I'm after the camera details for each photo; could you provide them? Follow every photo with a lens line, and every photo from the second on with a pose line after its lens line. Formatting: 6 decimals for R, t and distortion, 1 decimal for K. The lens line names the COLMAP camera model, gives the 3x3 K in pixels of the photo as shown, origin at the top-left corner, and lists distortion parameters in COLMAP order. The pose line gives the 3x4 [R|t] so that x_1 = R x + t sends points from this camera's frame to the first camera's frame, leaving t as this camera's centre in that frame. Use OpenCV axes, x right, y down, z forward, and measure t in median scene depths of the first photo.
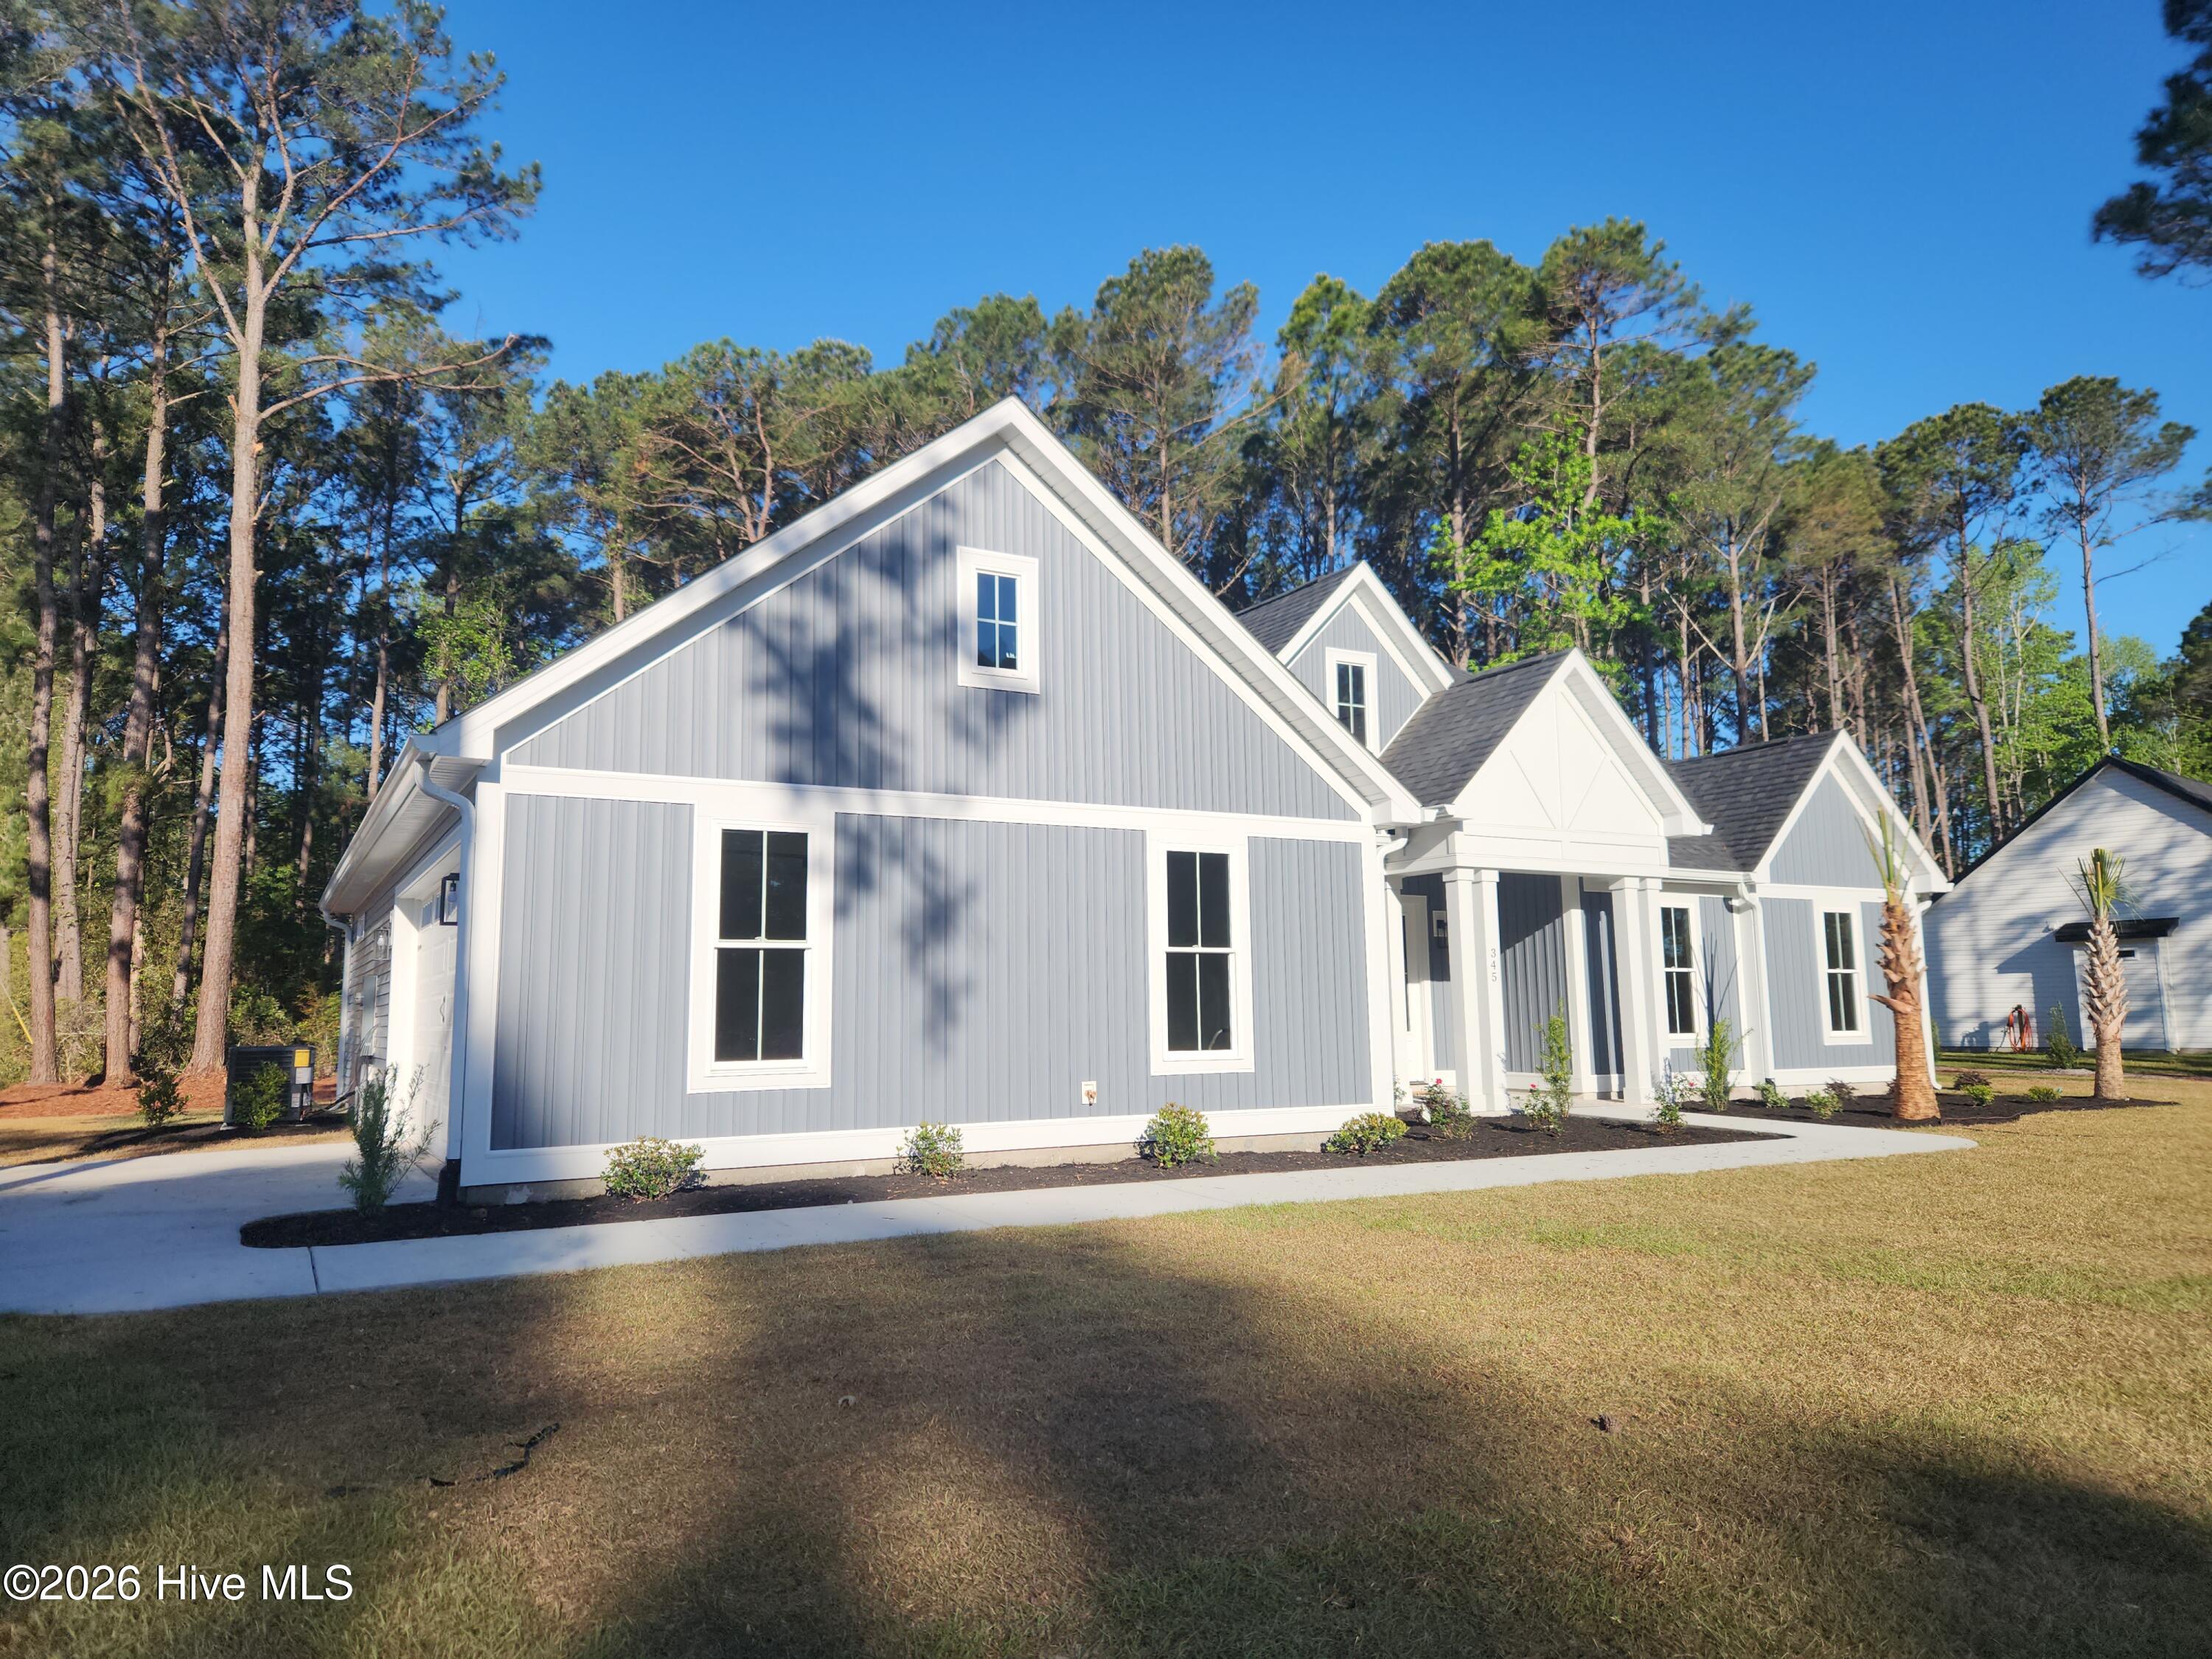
lens RADIAL K [[1473.1, 0, 1086.2], [0, 1473.1, 824.6], [0, 0, 1]] dist [0.071202, -0.059866]
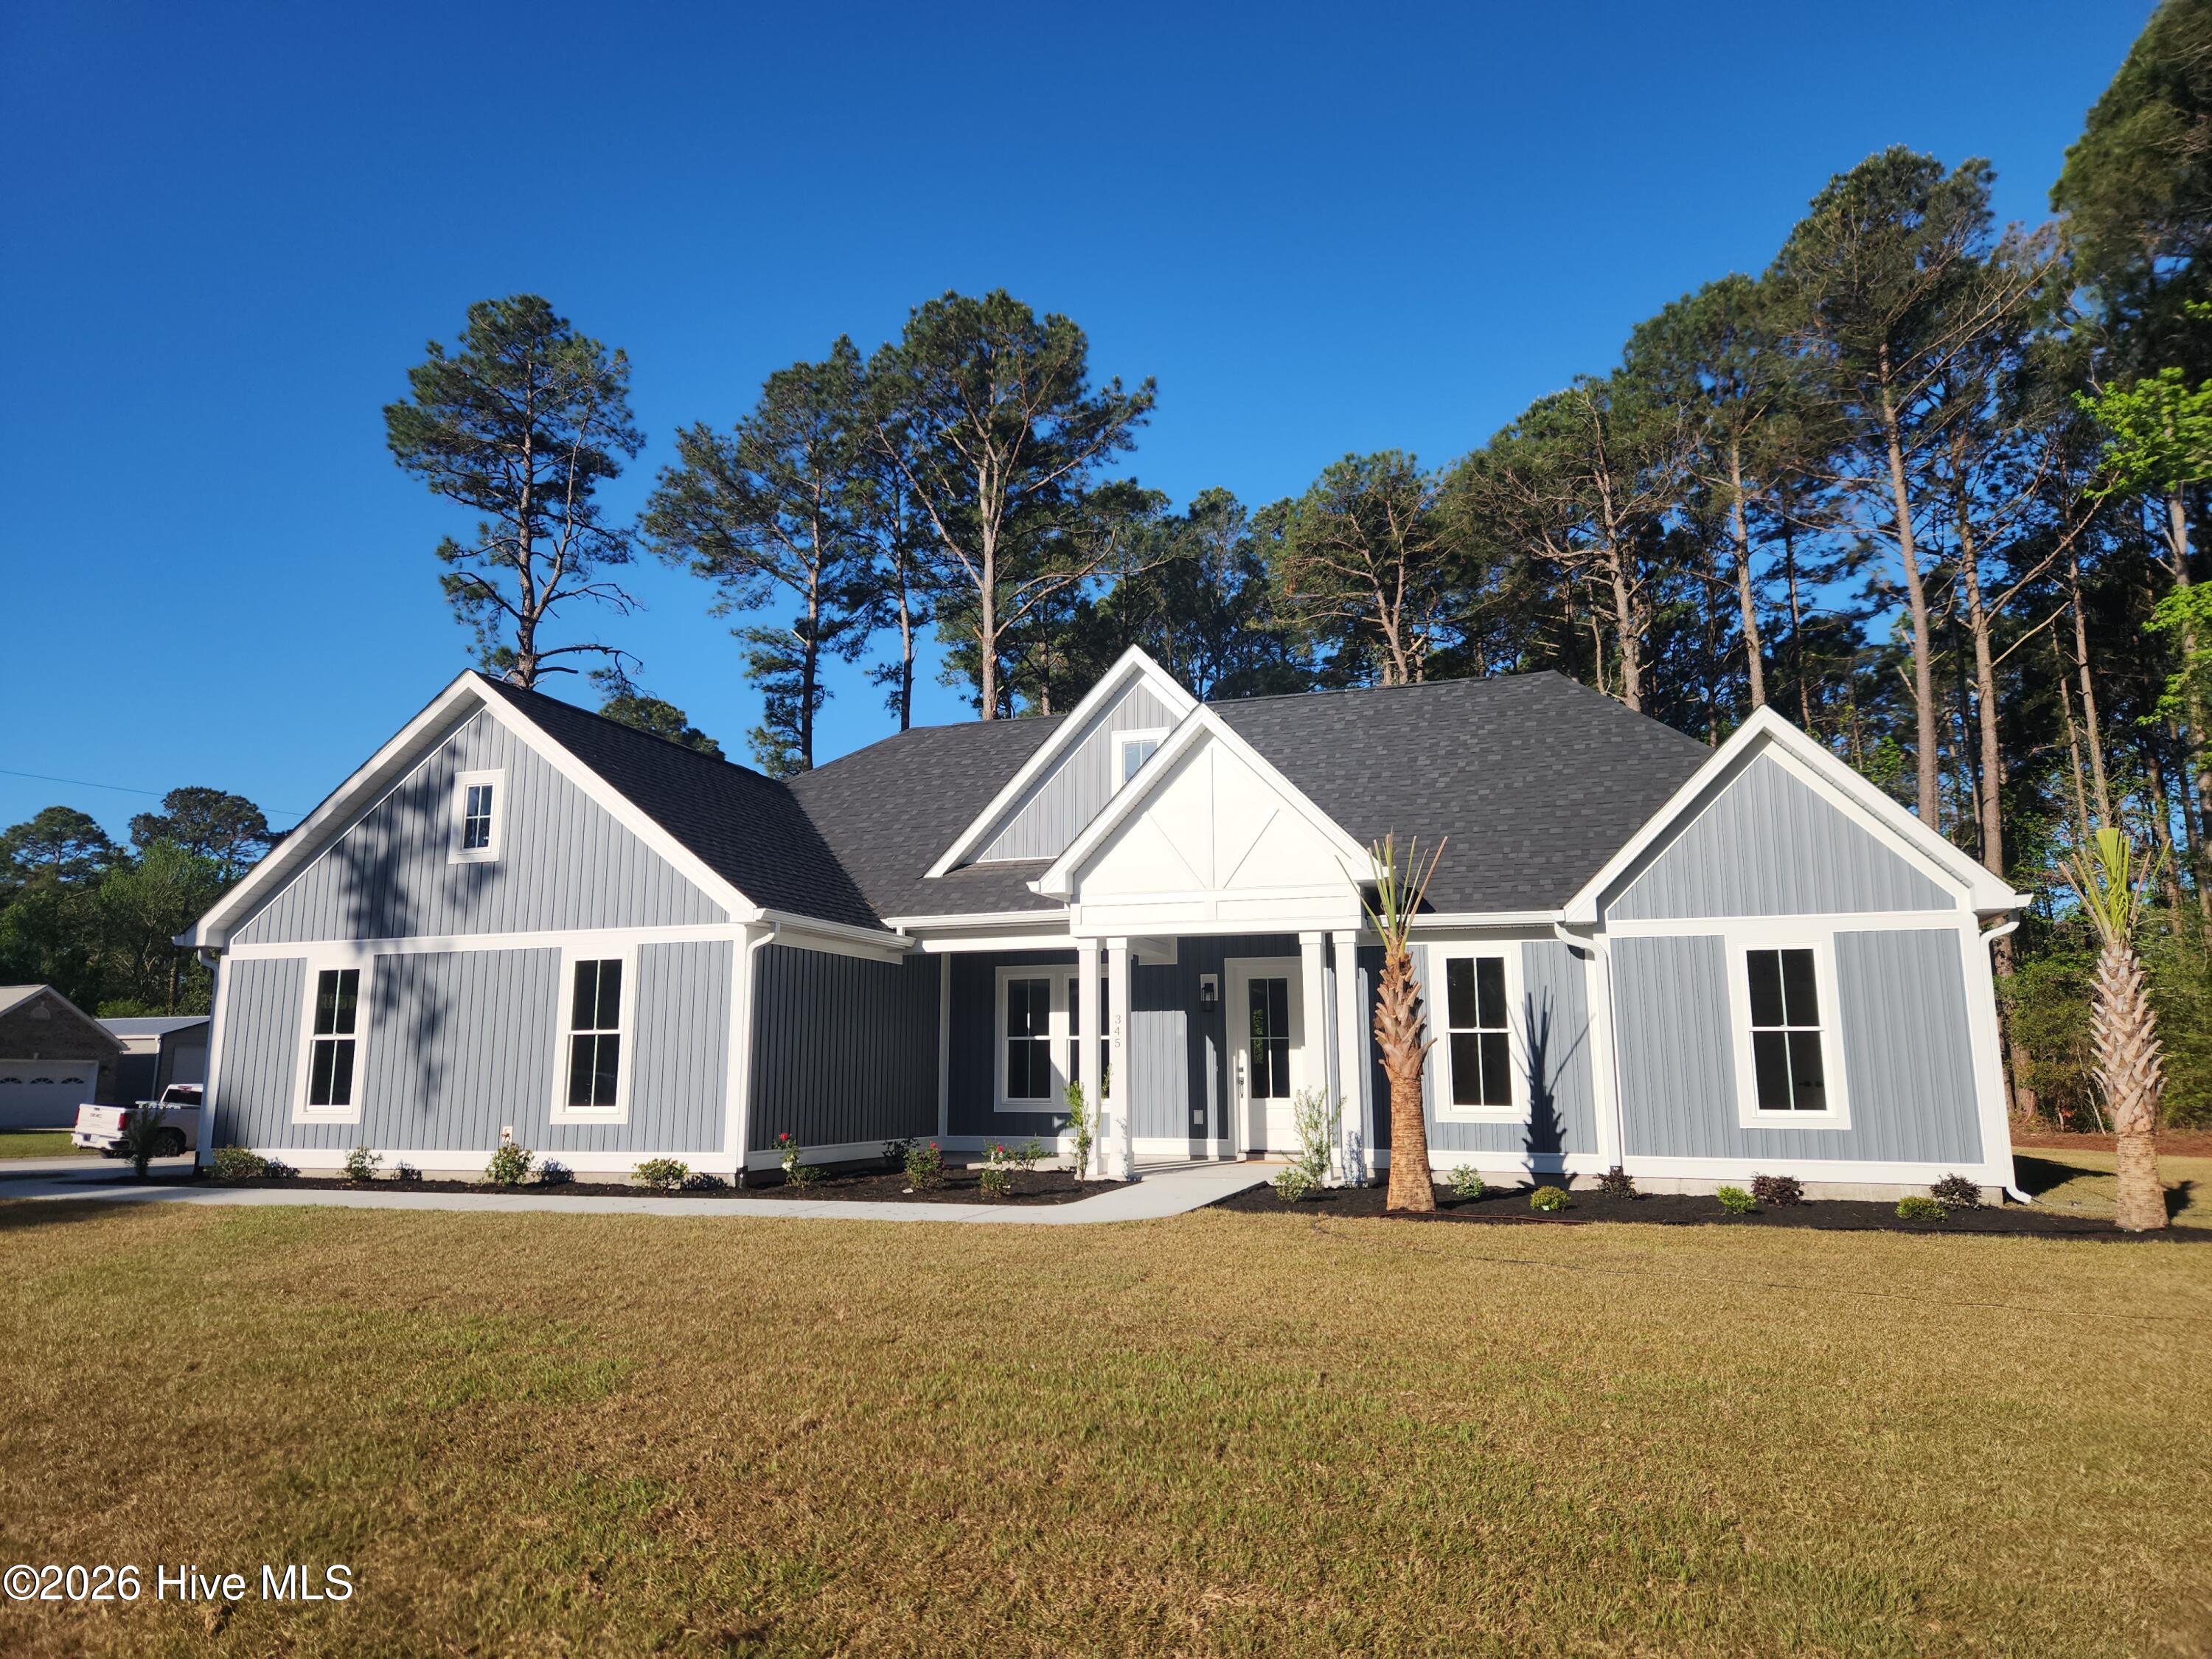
lens RADIAL K [[1473.1, 0, 1074.8], [0, 1473.1, 832.1], [0, 0, 1]] dist [0.071202, -0.059866]
pose [[0.663186, -0.115015, -0.739565, 1.447003], [0.088292, 0.993245, -0.075293, 0.045162], [0.743229, -0.015365, 0.668861, 0.428830]]
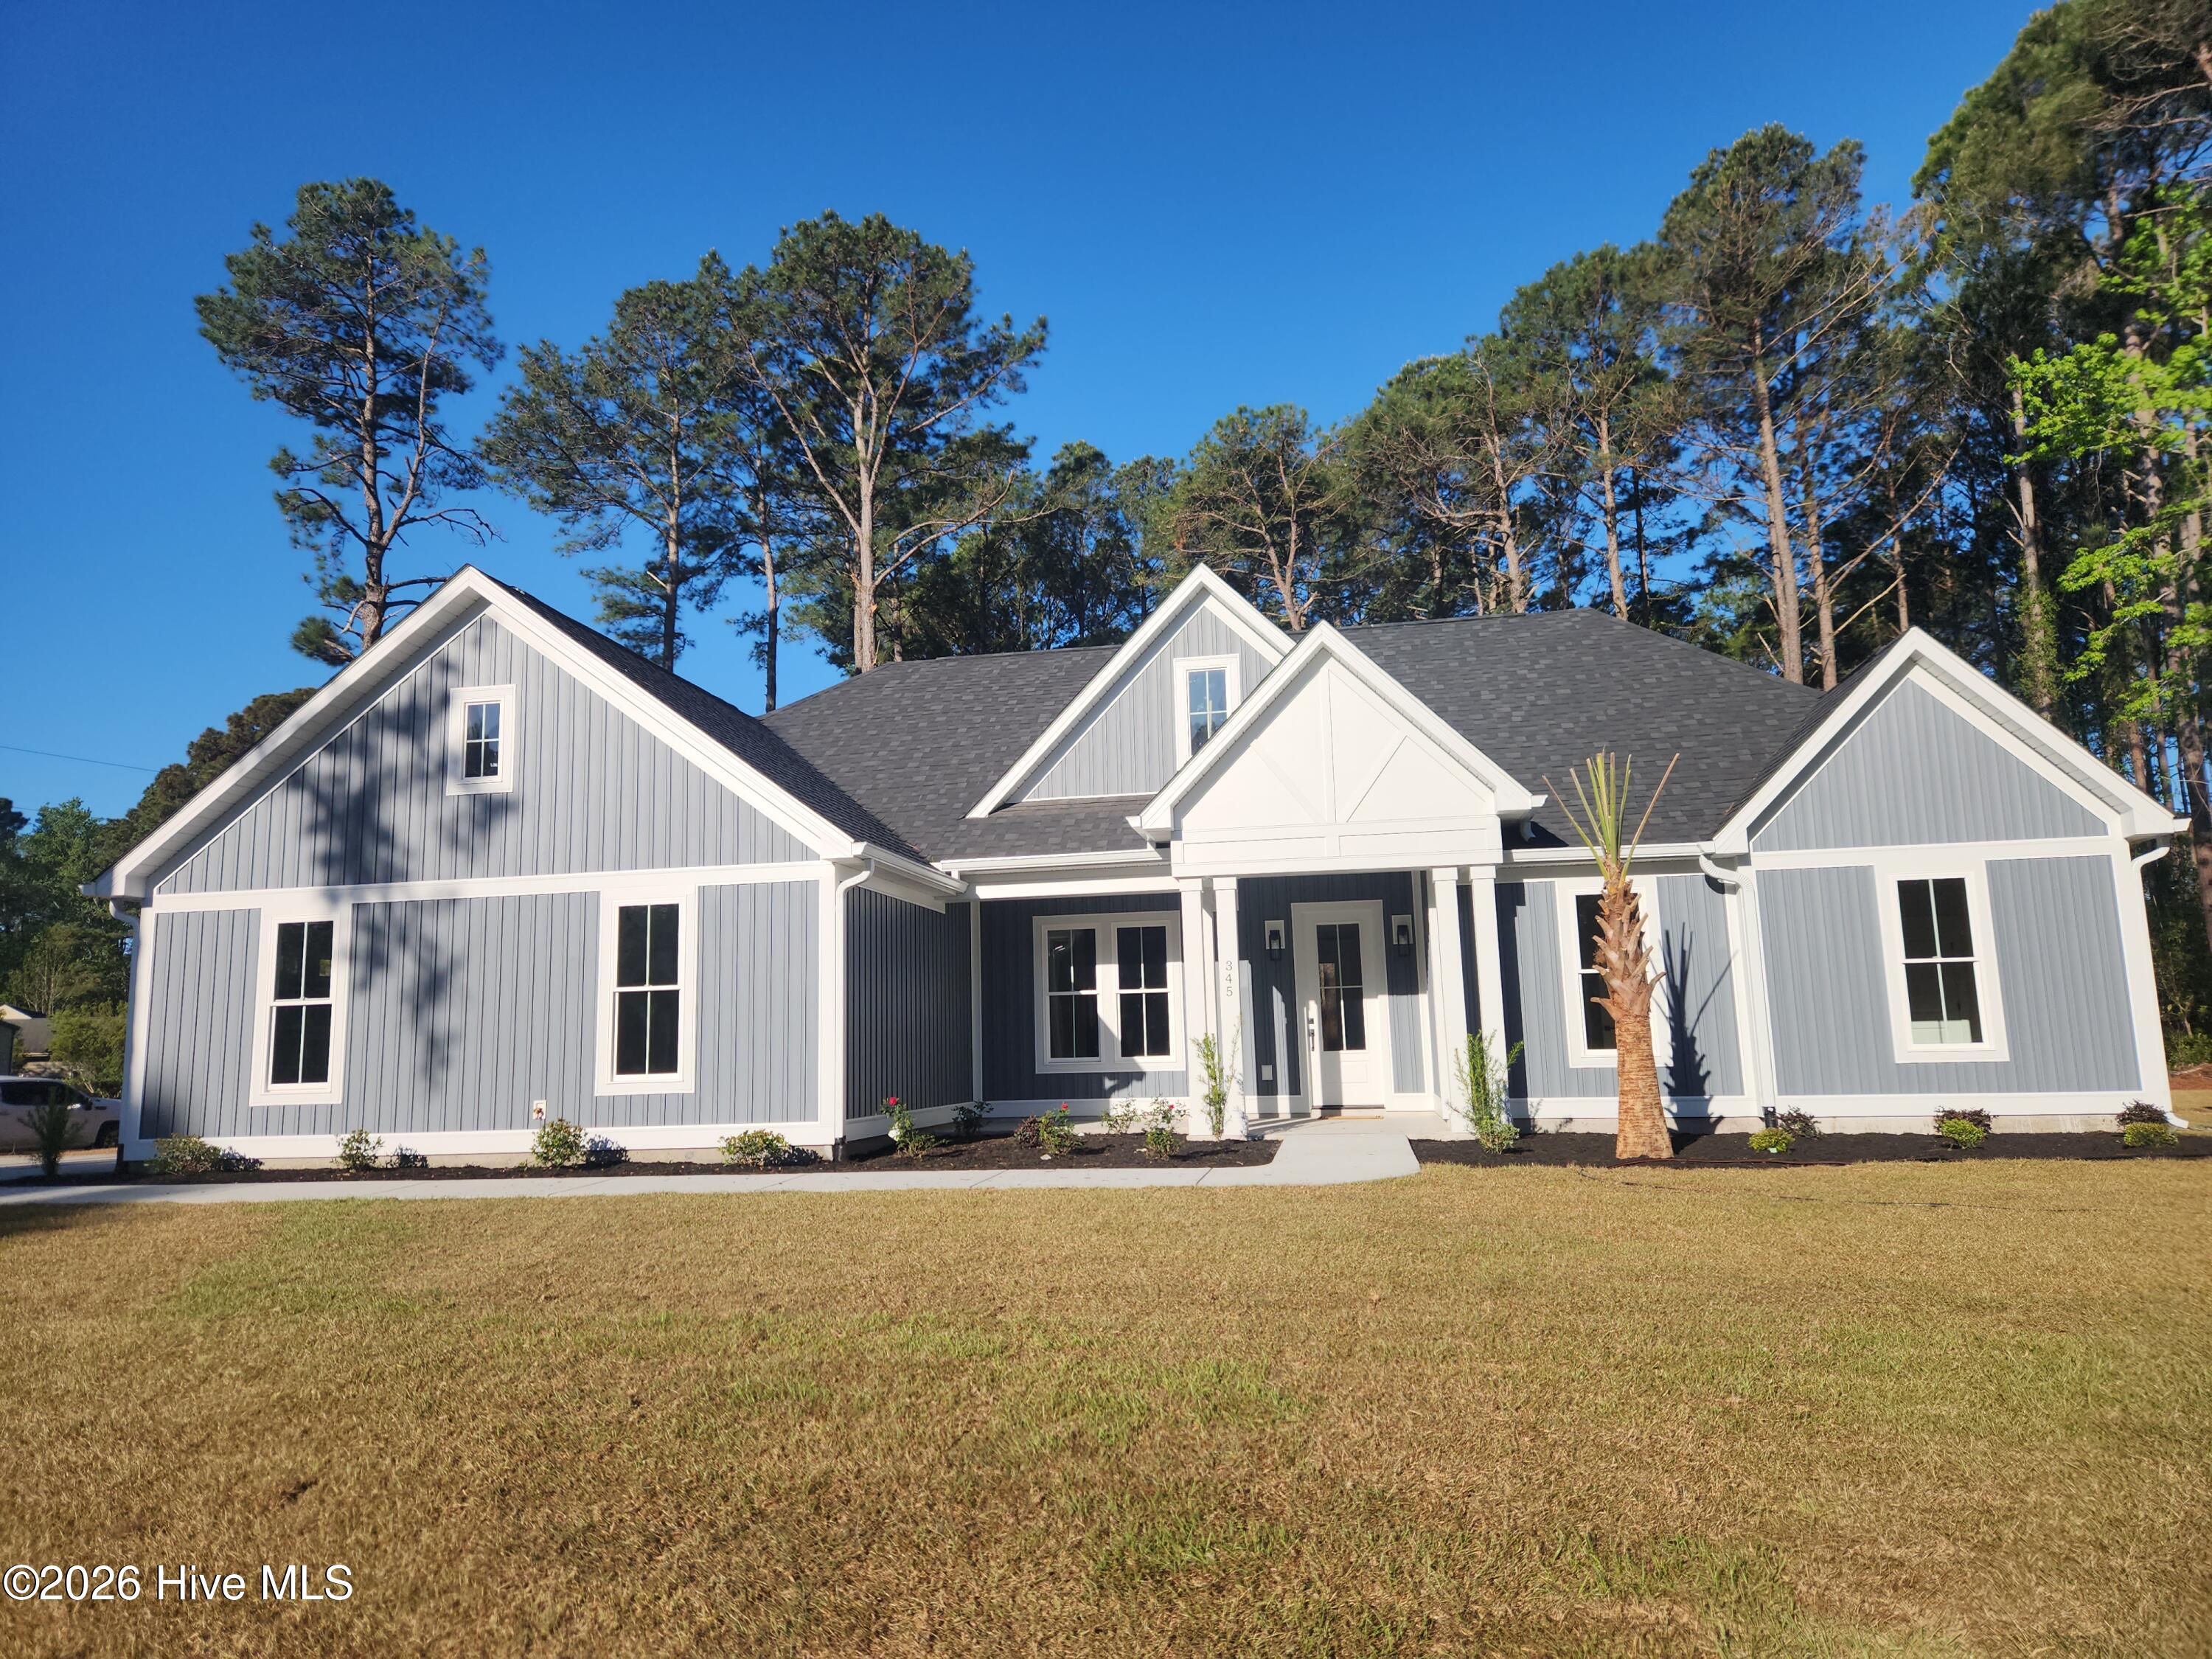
lens RADIAL K [[1473.1, 0, 1074.1], [0, 1473.1, 836.9], [0, 0, 1]] dist [0.071202, -0.059866]
pose [[0.768923, -0.101964, -0.631158, 1.126281], [0.098107, 0.994326, -0.041112, 0.048284], [0.631769, -0.030309, 0.774564, 0.315438]]
